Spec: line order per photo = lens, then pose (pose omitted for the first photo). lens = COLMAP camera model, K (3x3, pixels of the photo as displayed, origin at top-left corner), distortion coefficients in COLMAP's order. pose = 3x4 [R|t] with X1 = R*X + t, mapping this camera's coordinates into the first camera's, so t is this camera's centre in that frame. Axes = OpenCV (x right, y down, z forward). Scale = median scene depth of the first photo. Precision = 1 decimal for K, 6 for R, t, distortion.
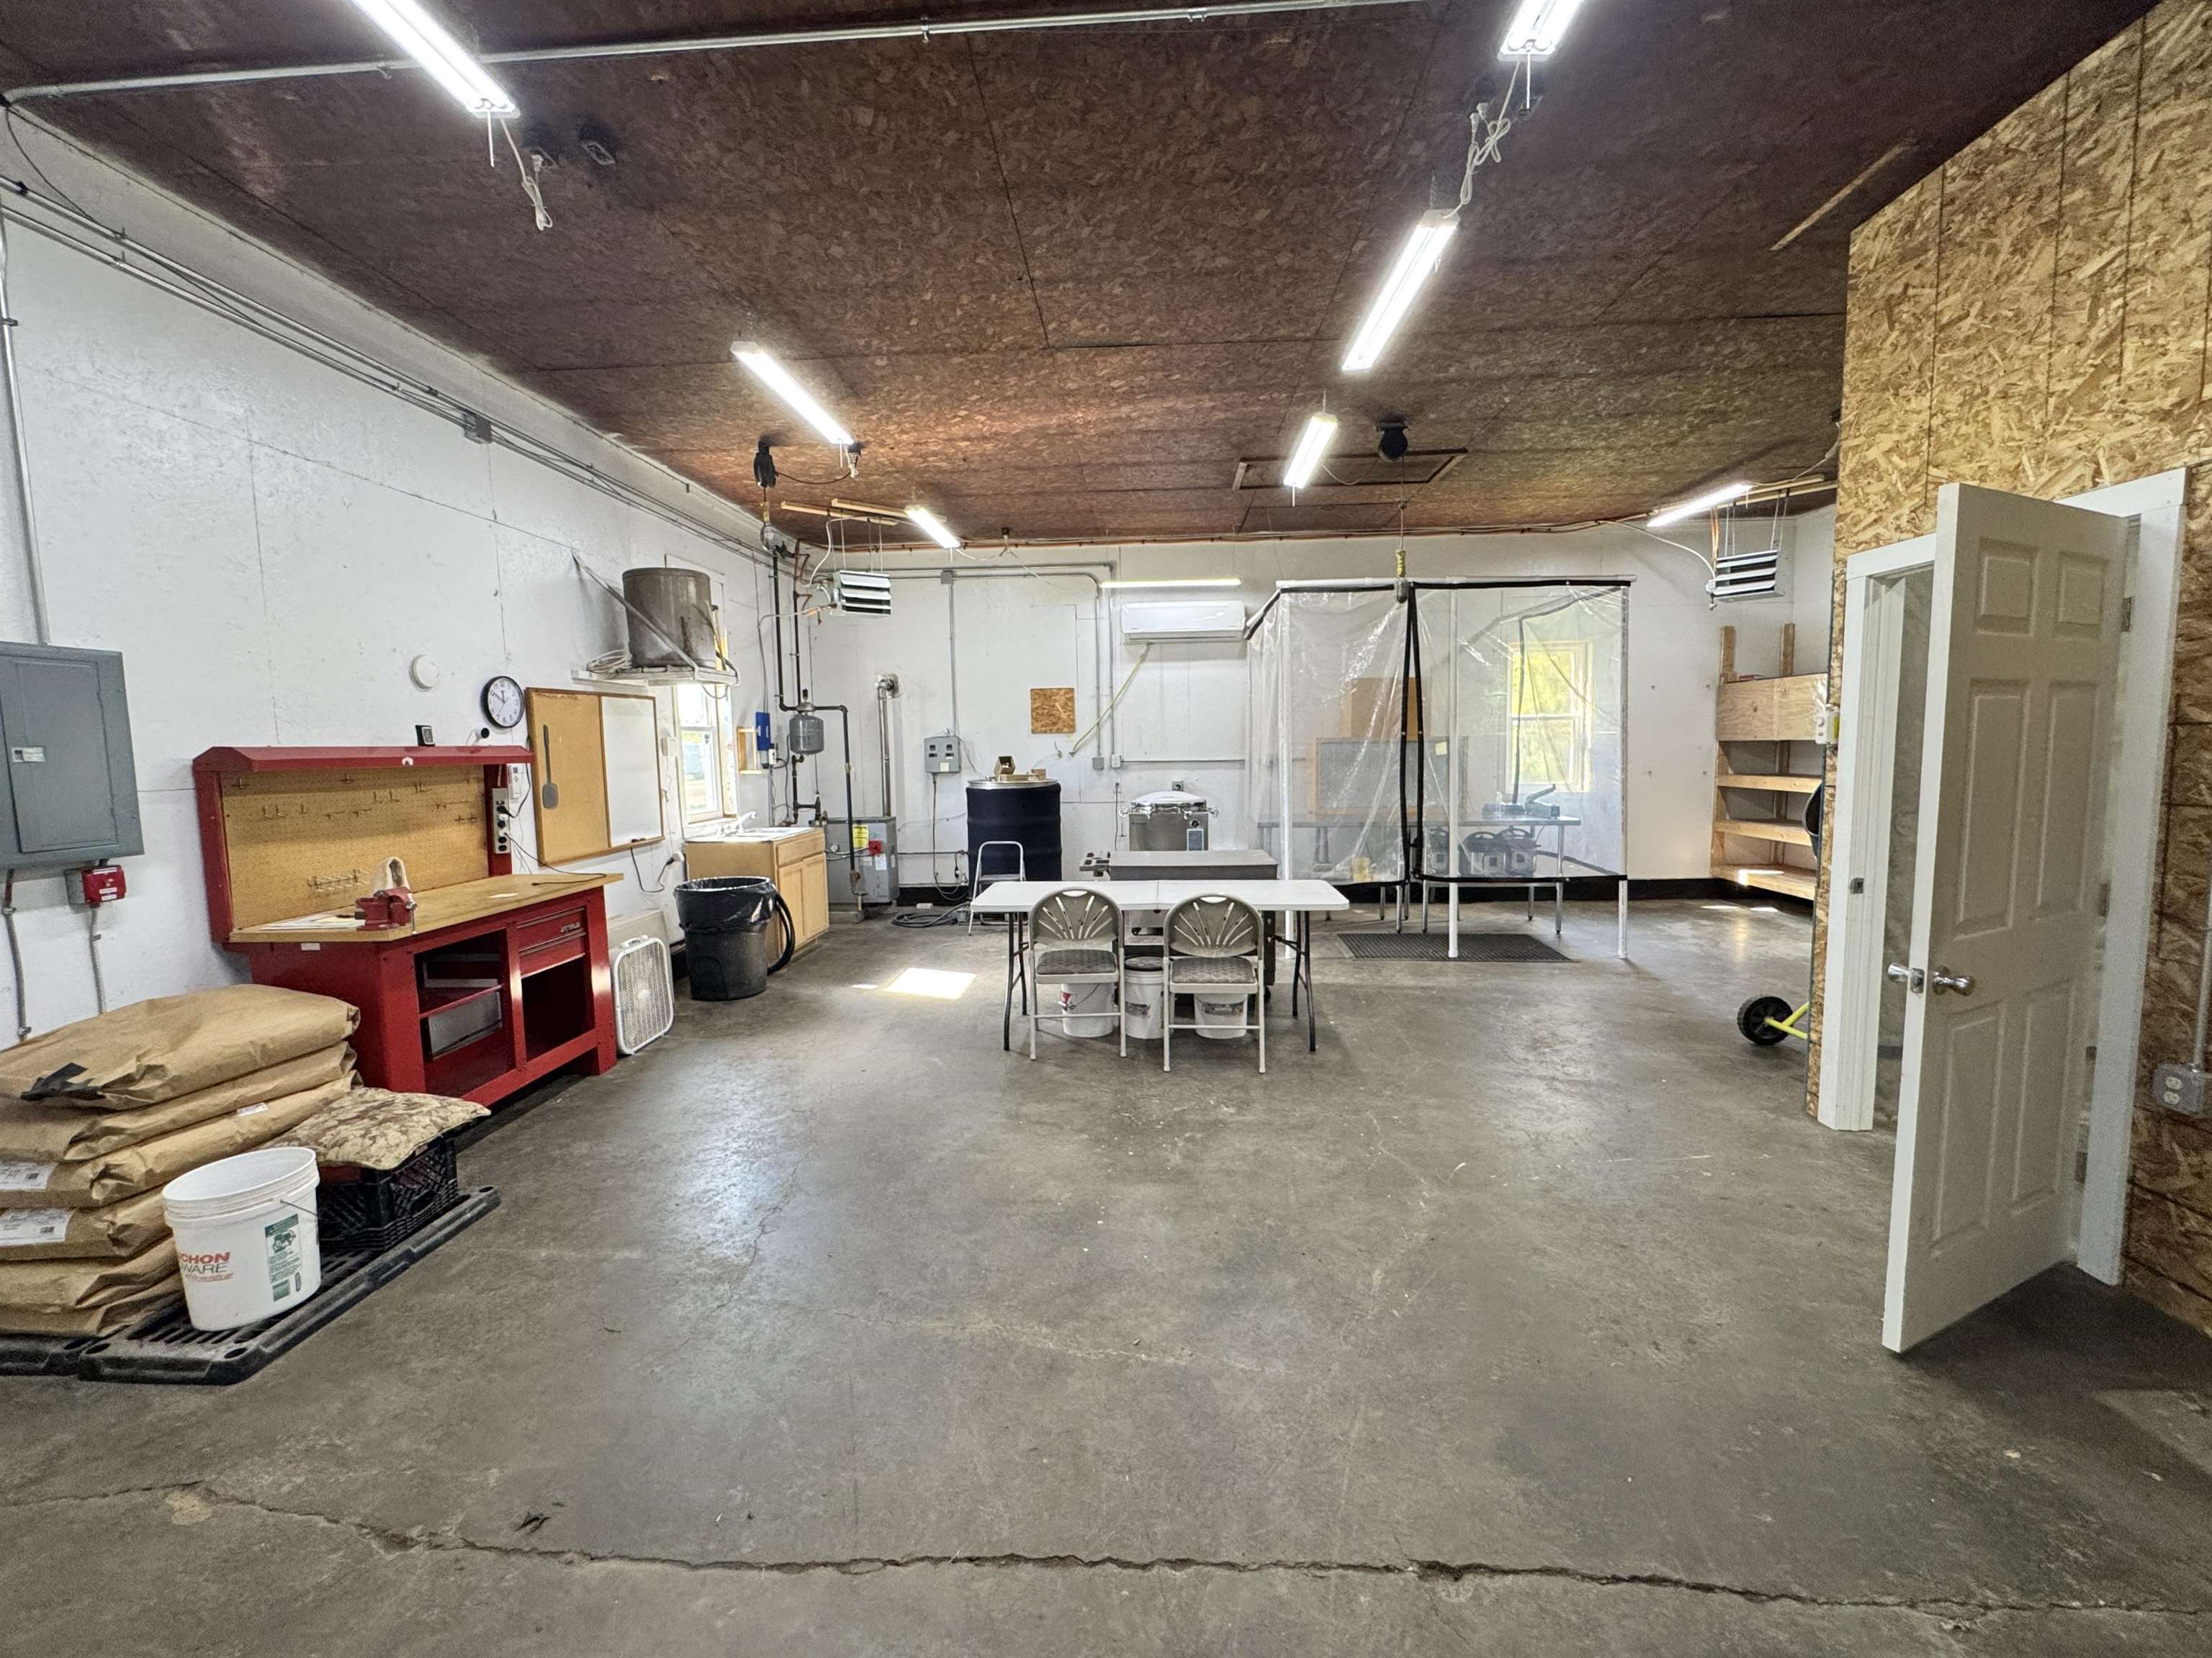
lens RADIAL K [[934.7, 0, 1106.0], [0, 934.7, 829.0], [0, 0, 1]] dist [-0.001338, 0.000014]
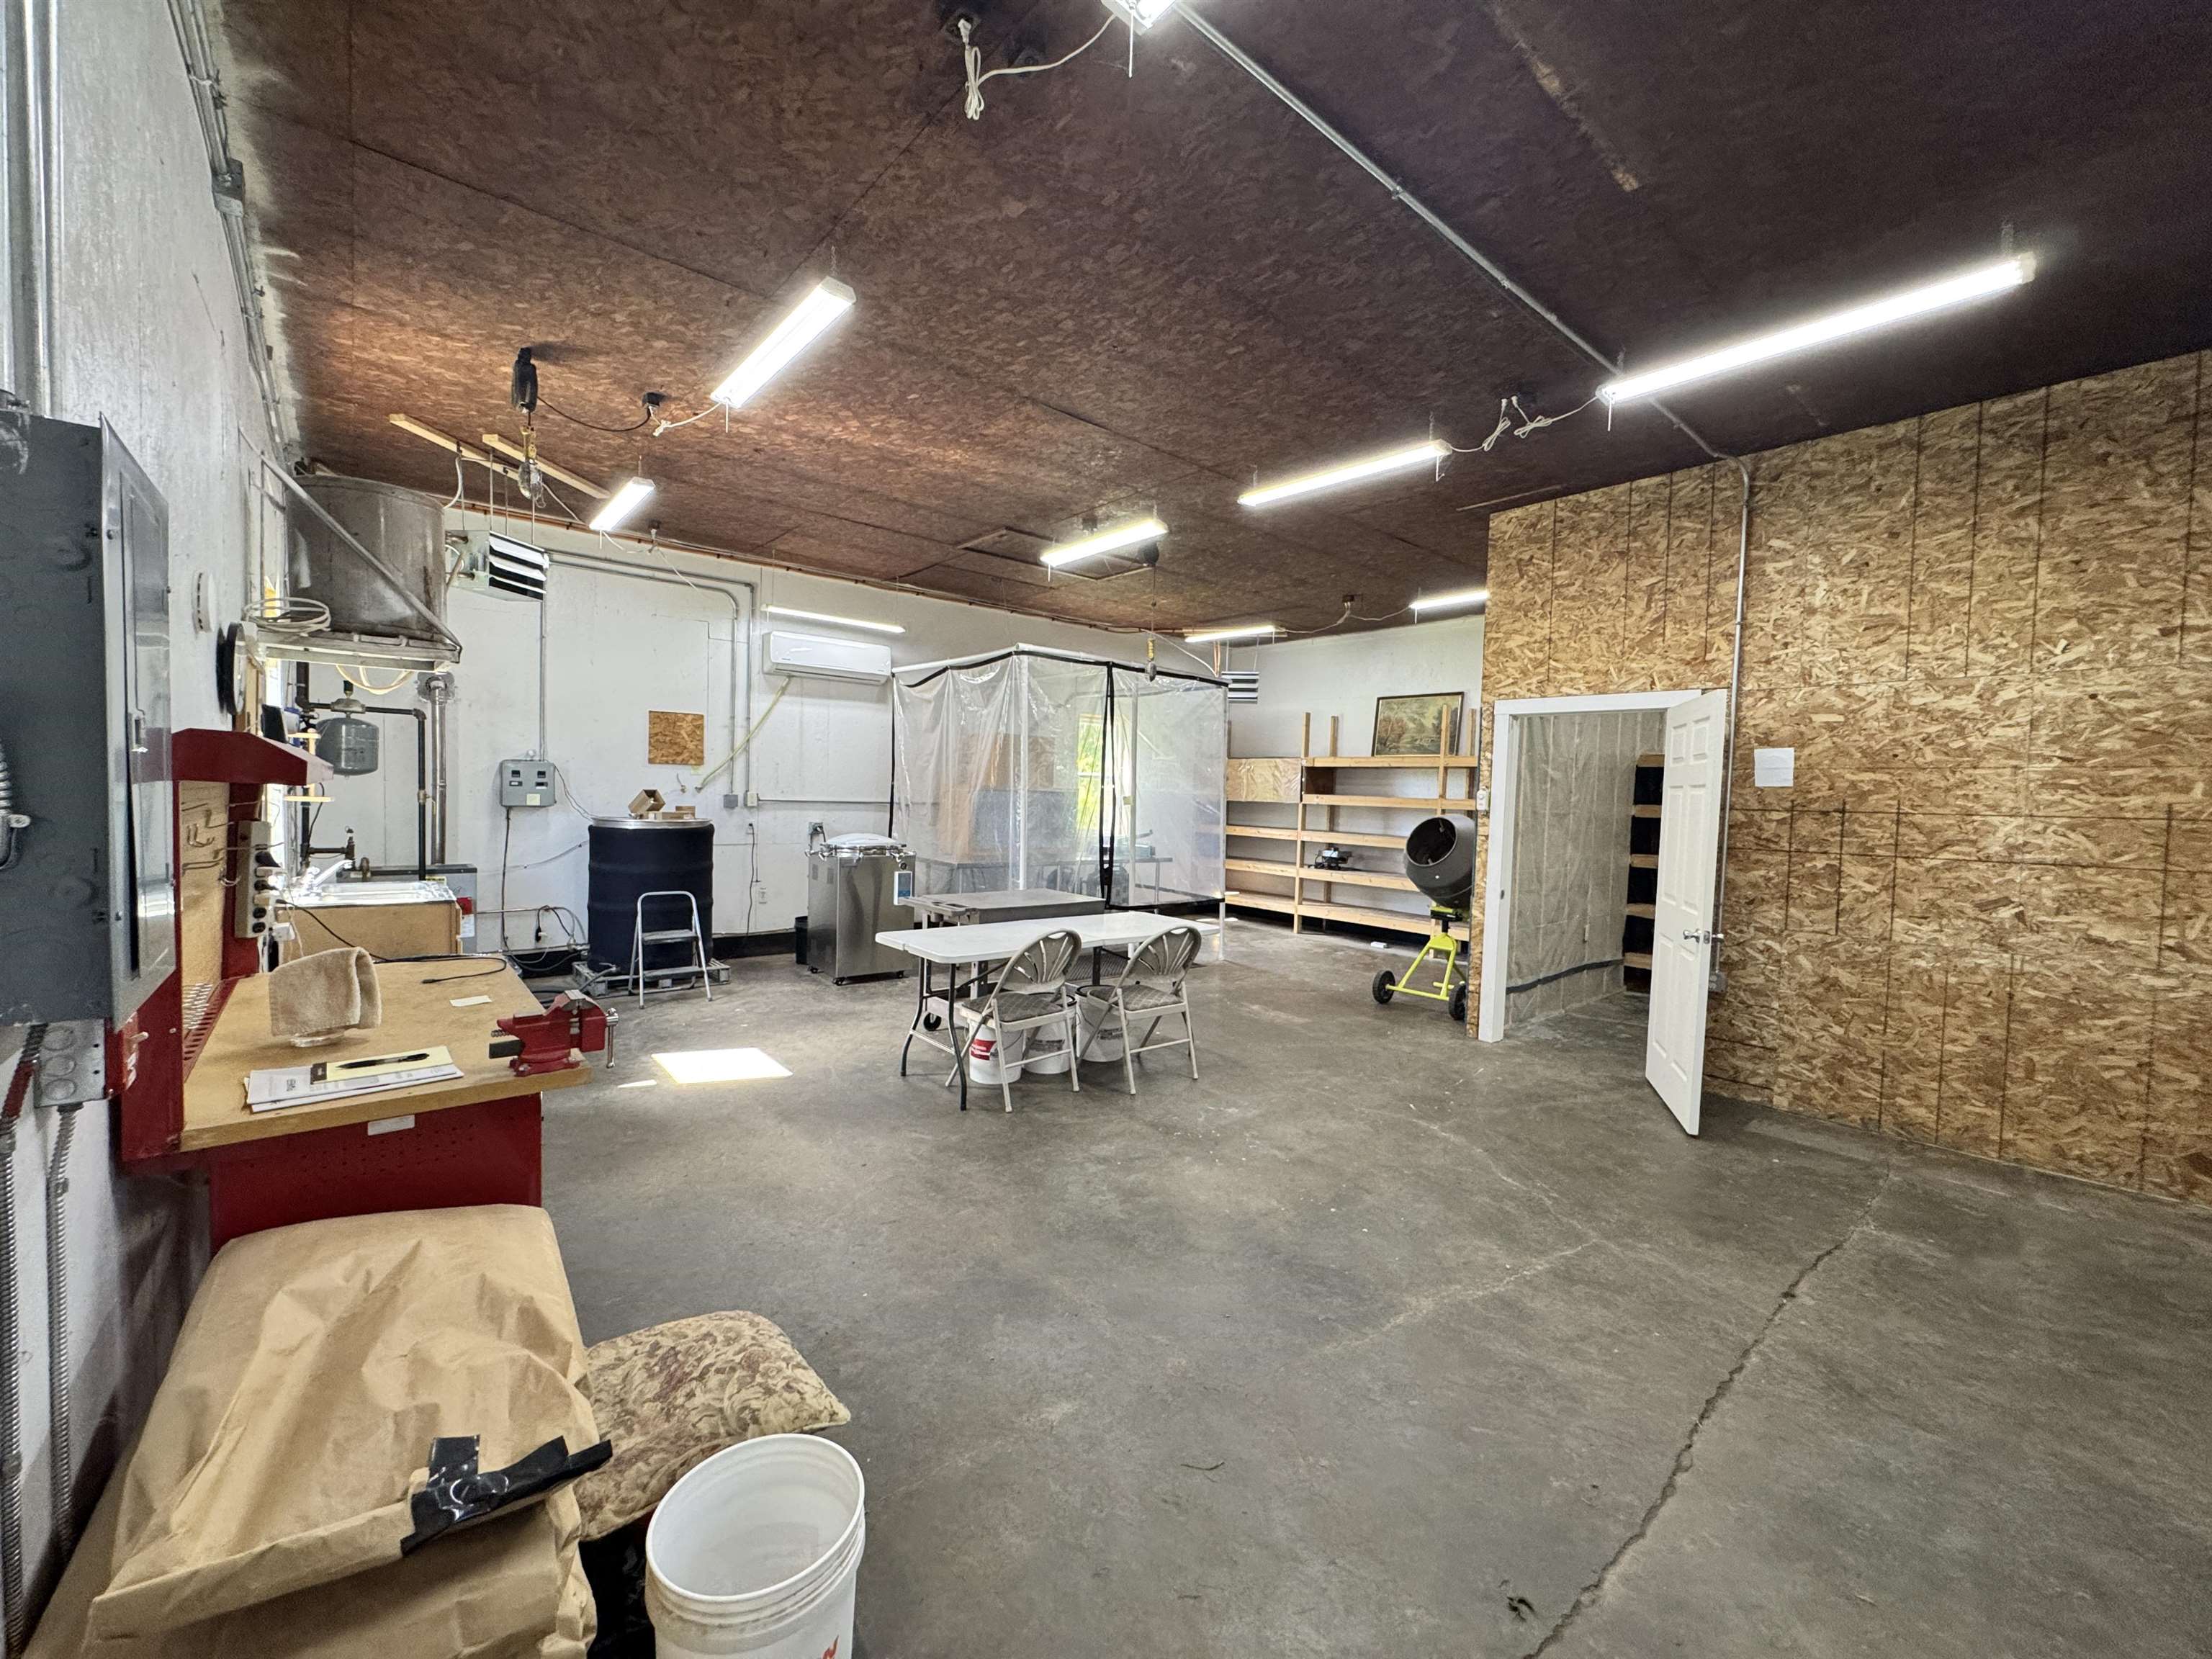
lens RADIAL K [[893.2, 0, 1106.0], [0, 893.2, 829.5], [0, 0, 1]] dist [-0.004203, -0.000324]
pose [[0.718100, 0.011475, 0.695845, -0.590646], [0.019424, 0.999144, -0.036522, -0.008172], [-0.695669, 0.039743, 0.717263, 0.233642]]
